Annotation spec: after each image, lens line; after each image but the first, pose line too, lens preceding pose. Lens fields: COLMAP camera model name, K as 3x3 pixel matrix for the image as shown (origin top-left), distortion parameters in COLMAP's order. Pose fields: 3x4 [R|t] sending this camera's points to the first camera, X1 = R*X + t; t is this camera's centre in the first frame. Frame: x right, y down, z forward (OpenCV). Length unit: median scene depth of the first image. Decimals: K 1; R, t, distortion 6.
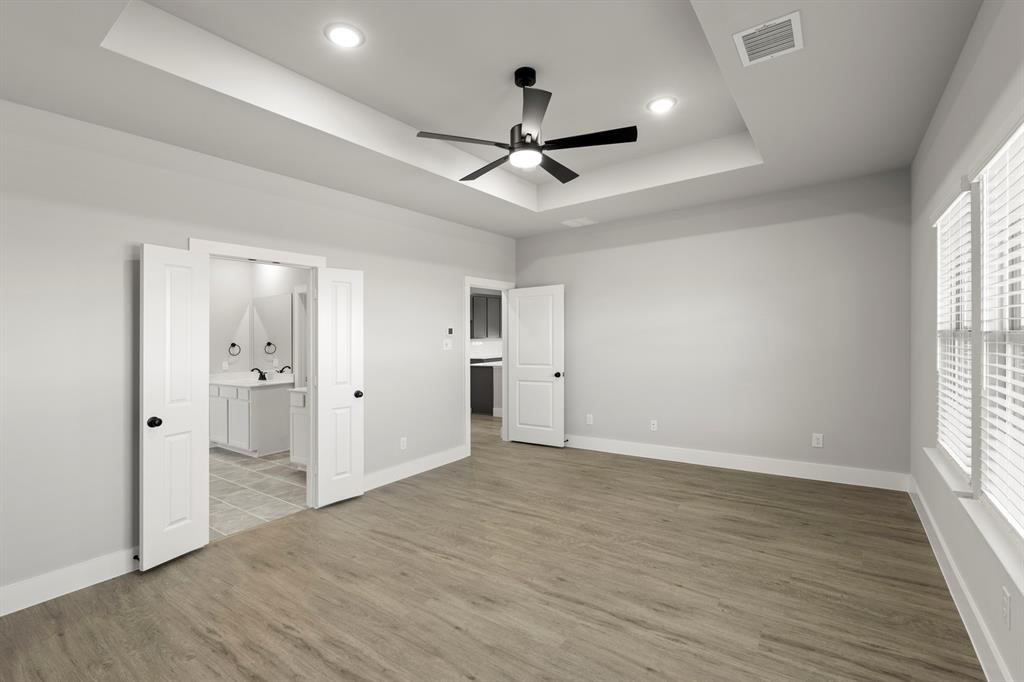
lens RADIAL K [[465.0, 0, 515.8], [0, 465.0, 337.2], [0, 0, 1]] dist [-0.002555, 0.000801]
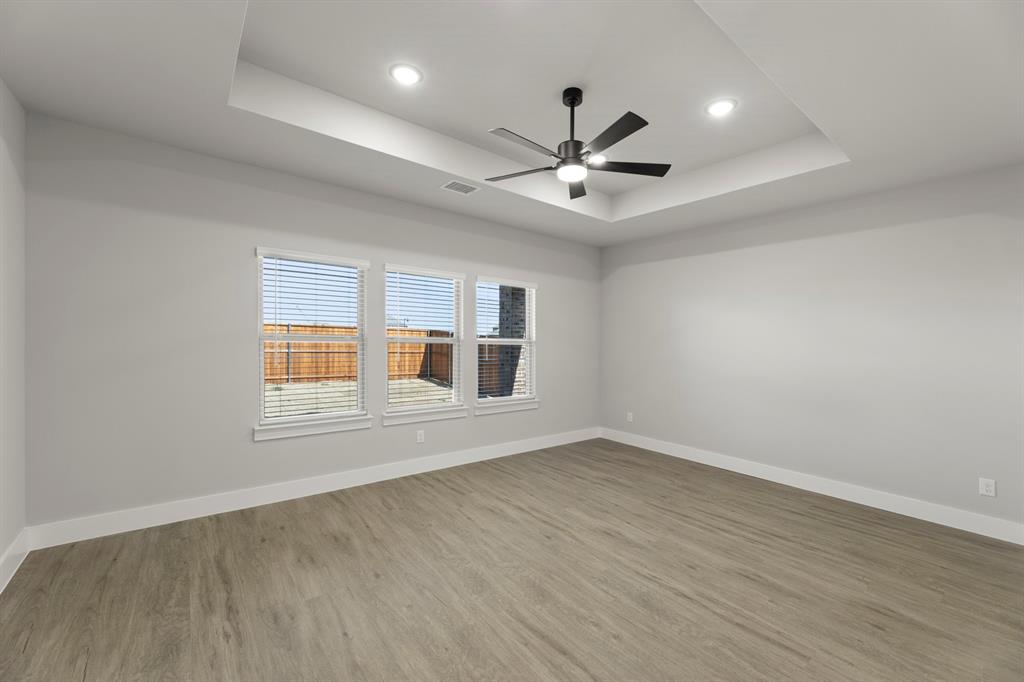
lens RADIAL K [[413.5, 0, 514.1], [0, 413.5, 340.7], [0, 0, 1]] dist [-0.001353, -0.000093]
pose [[-0.960665, 0.003134, 0.277693, -0.111191], [0.002958, 0.999995, -0.001056, -0.000020], [-0.277695, -0.000193, -0.960669, 1.899796]]
